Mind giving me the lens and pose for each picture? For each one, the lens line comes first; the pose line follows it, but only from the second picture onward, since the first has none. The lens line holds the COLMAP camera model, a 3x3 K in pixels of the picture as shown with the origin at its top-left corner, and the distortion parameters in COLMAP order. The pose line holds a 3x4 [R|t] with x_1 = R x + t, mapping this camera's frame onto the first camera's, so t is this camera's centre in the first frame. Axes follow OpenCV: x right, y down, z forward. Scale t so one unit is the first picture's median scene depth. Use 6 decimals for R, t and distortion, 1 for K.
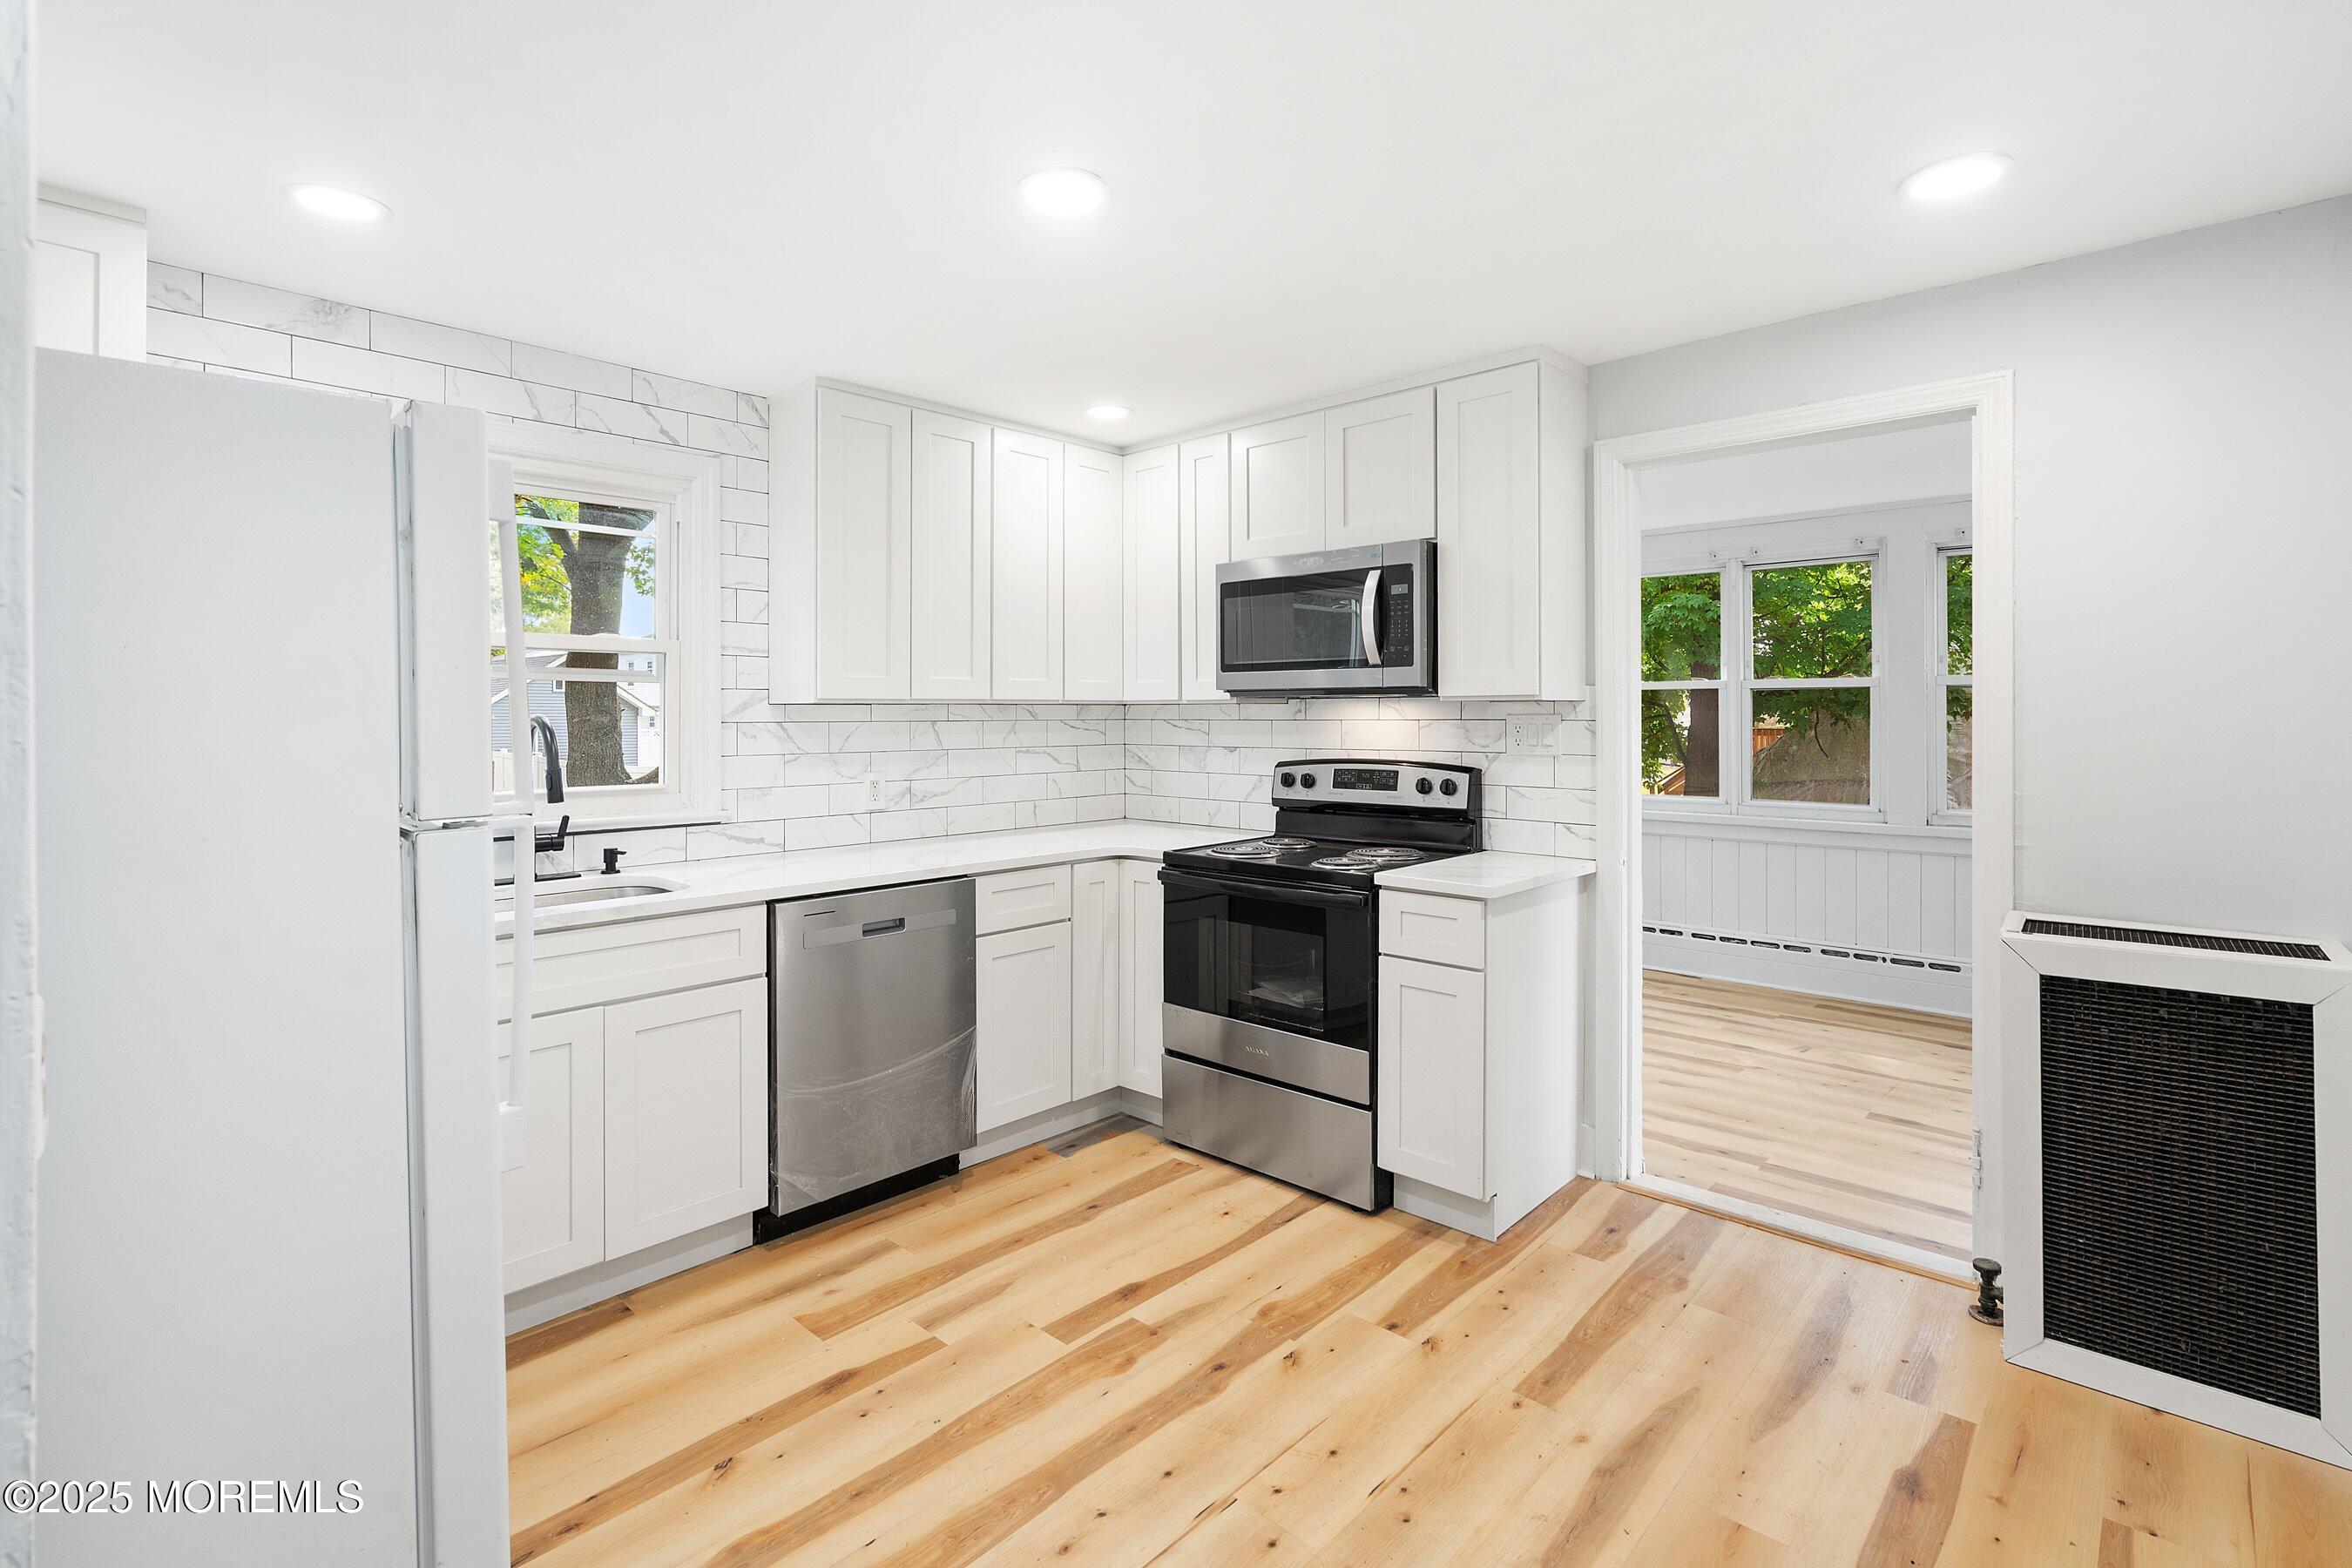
lens RADIAL K [[1105.2, 0, 1176.0], [0, 1105.2, 709.0], [0, 0, 1]] dist [0.000725, 0.000428]
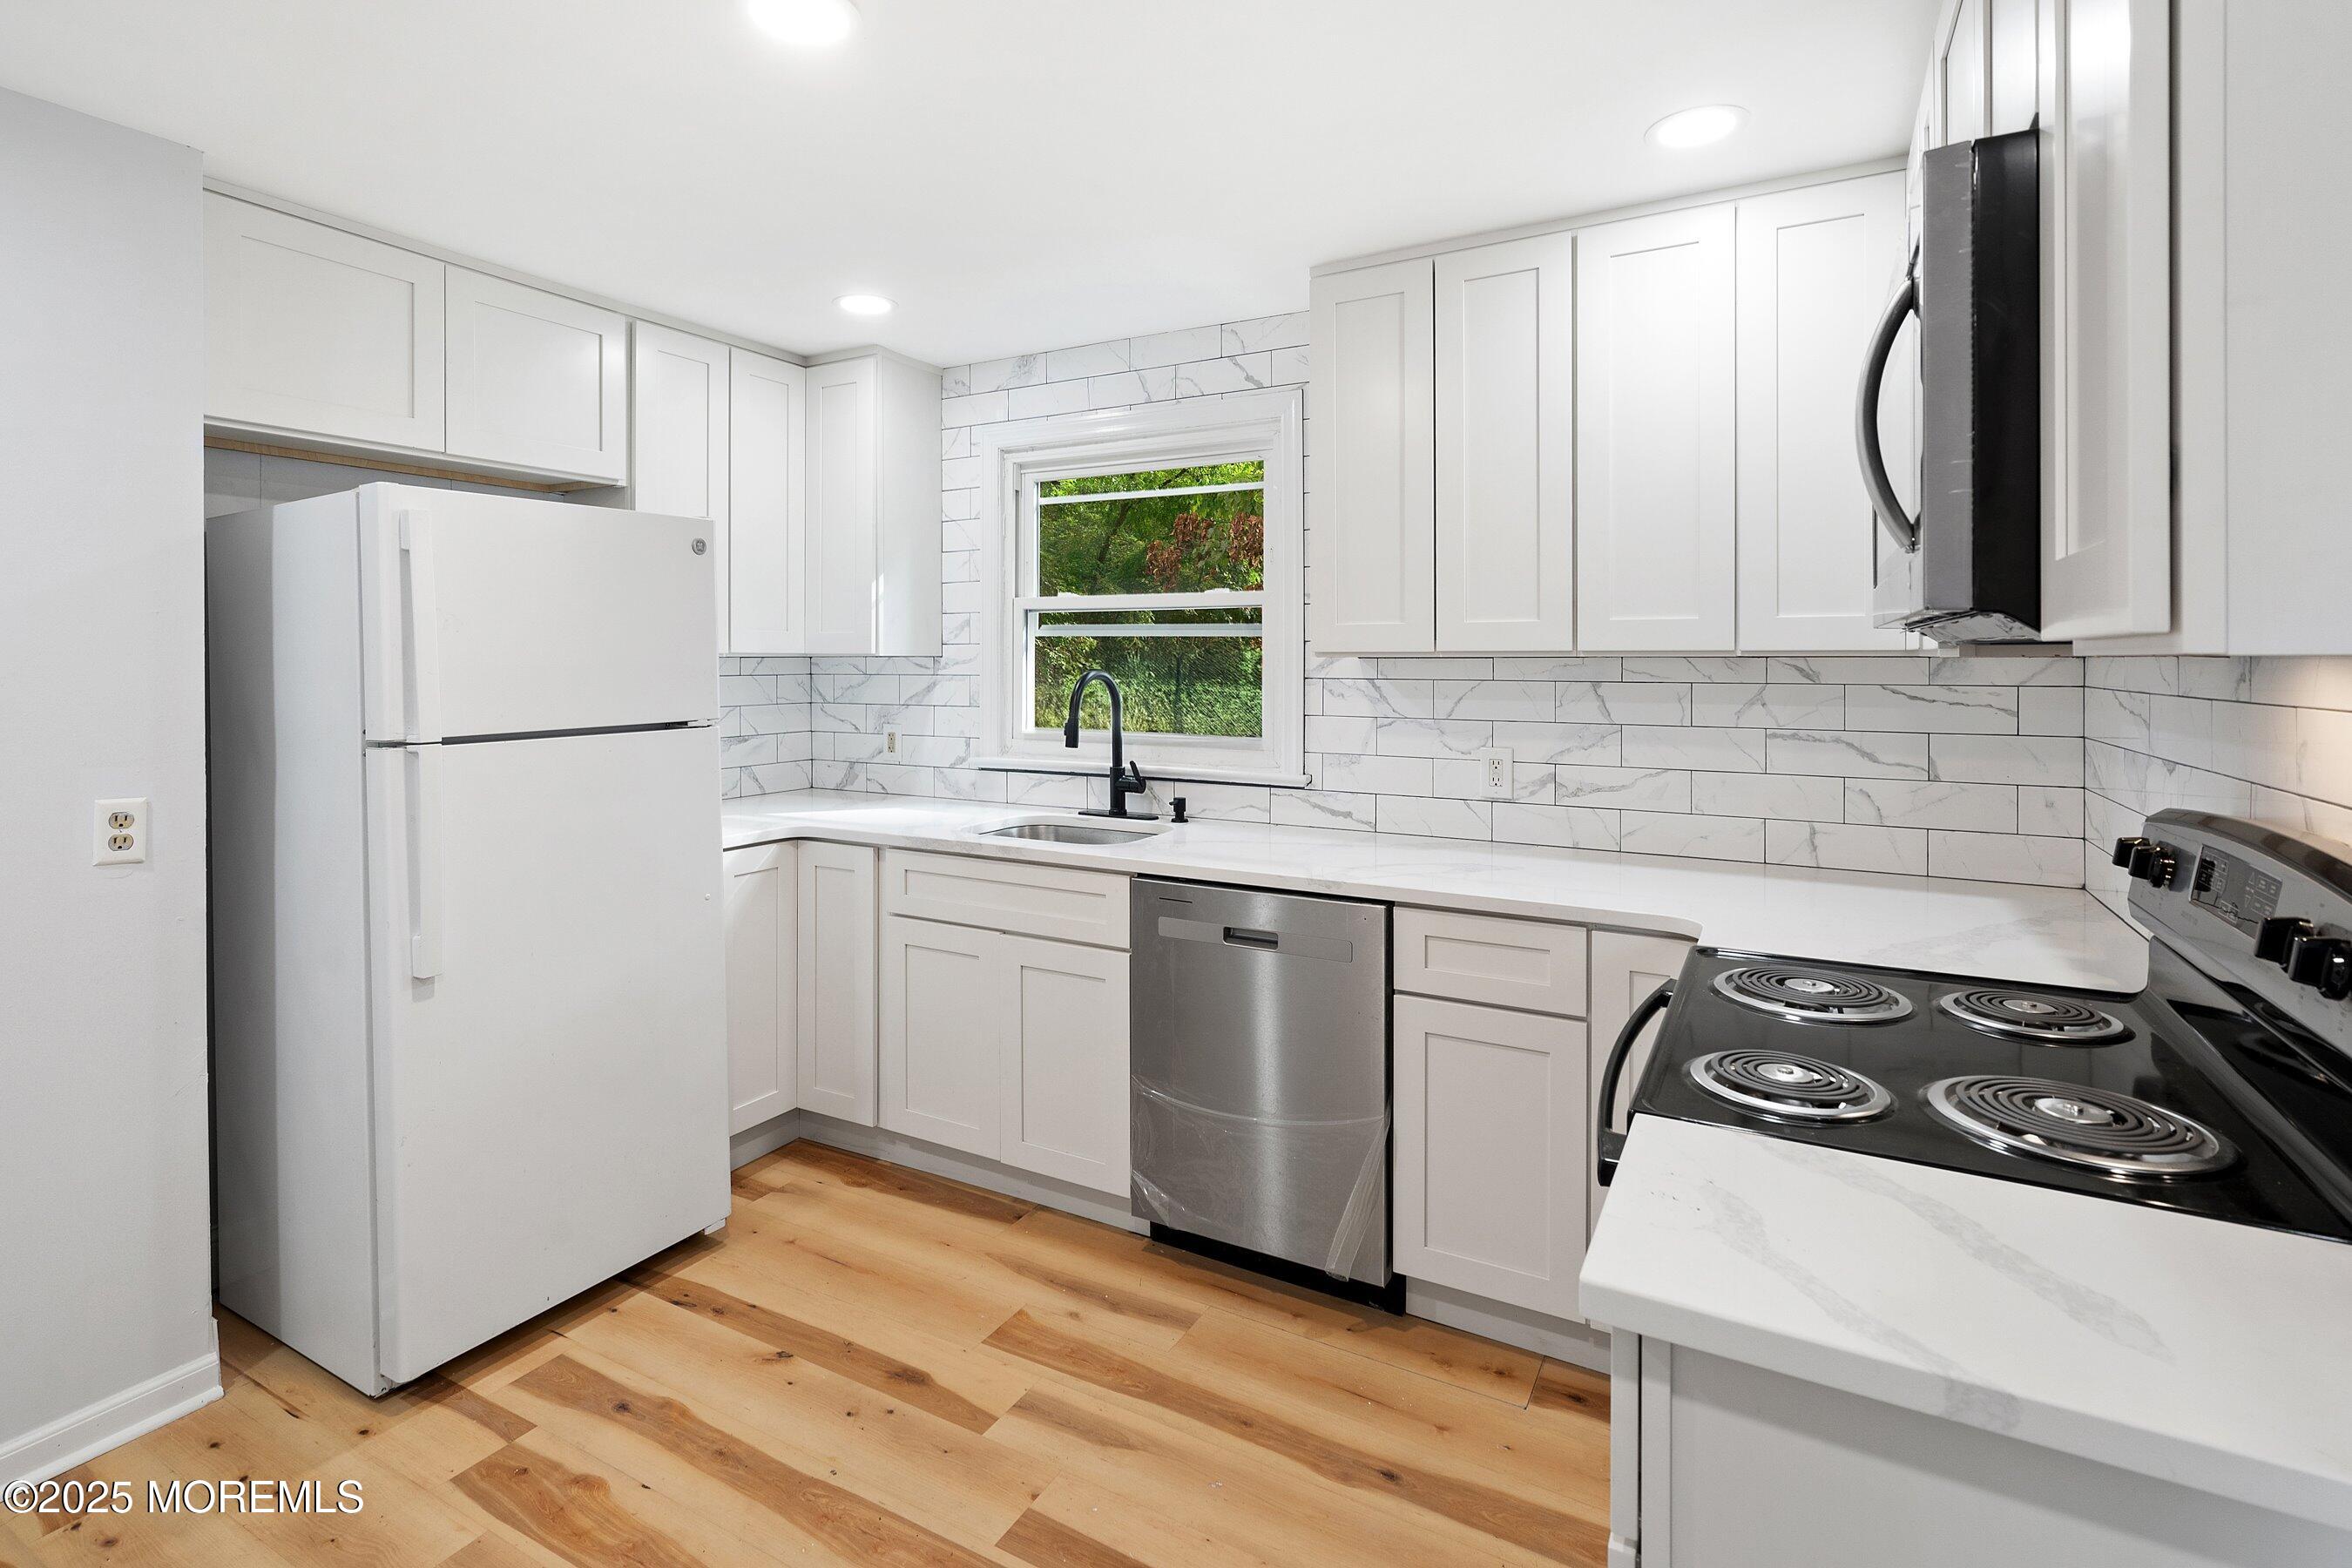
lens RADIAL K [[1111.4, 0, 1175.9], [0, 1111.4, 661.0], [0, 0, 1]] dist [-0.009761, 0.000278]
pose [[0.238502, 0.001687, -0.971140, 0.447817], [-0.000683, 0.999999, 0.001570, -0.003264], [0.971142, 0.000289, 0.238503, 0.670755]]
